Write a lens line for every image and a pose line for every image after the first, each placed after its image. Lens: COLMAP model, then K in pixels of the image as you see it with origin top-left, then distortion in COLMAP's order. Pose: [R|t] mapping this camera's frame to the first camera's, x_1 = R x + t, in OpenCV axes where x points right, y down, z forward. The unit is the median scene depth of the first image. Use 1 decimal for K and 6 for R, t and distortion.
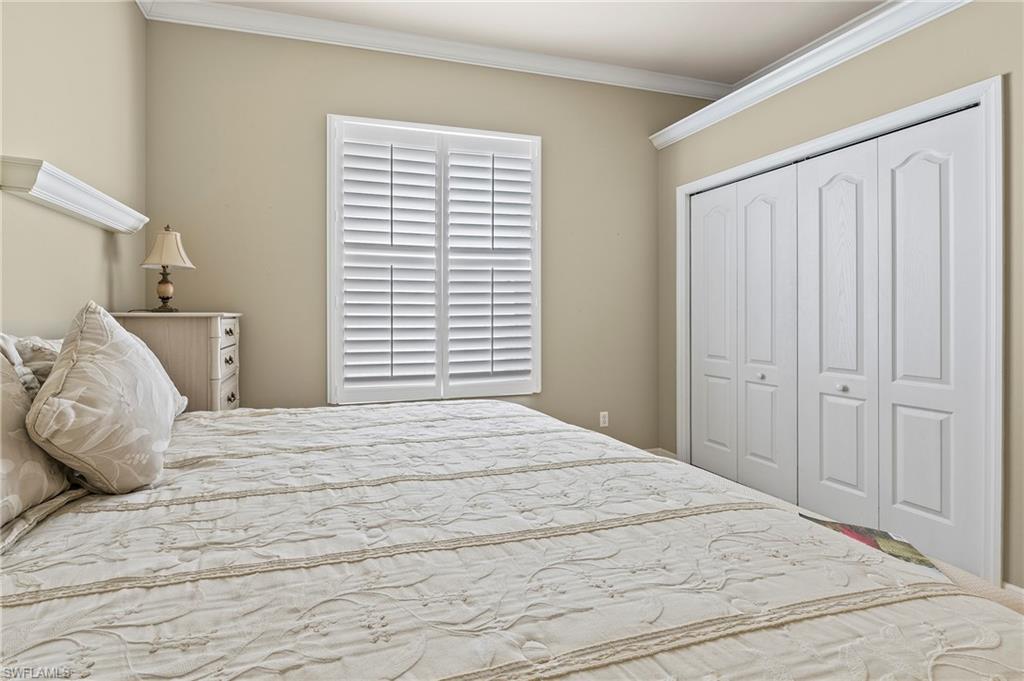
lens RADIAL K [[429.9, 0, 518.6], [0, 429.9, 311.0], [0, 0, 1]] dist [0.000050, -0.000453]
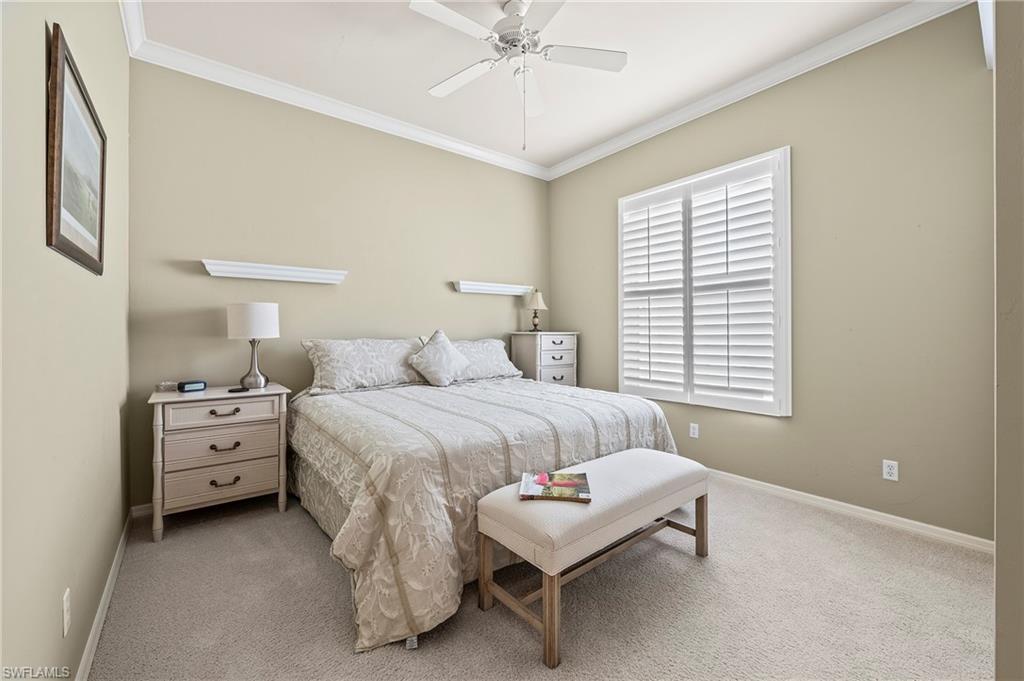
lens RADIAL K [[429.9, 0, 512.3], [0, 429.9, 335.0], [0, 0, 1]] dist [0.000050, -0.000453]
pose [[0.374021, 0.010556, -0.927360, 1.002923], [0.005964, 0.999887, 0.013787, -0.010498], [0.927401, -0.010688, 0.373916, 0.121218]]
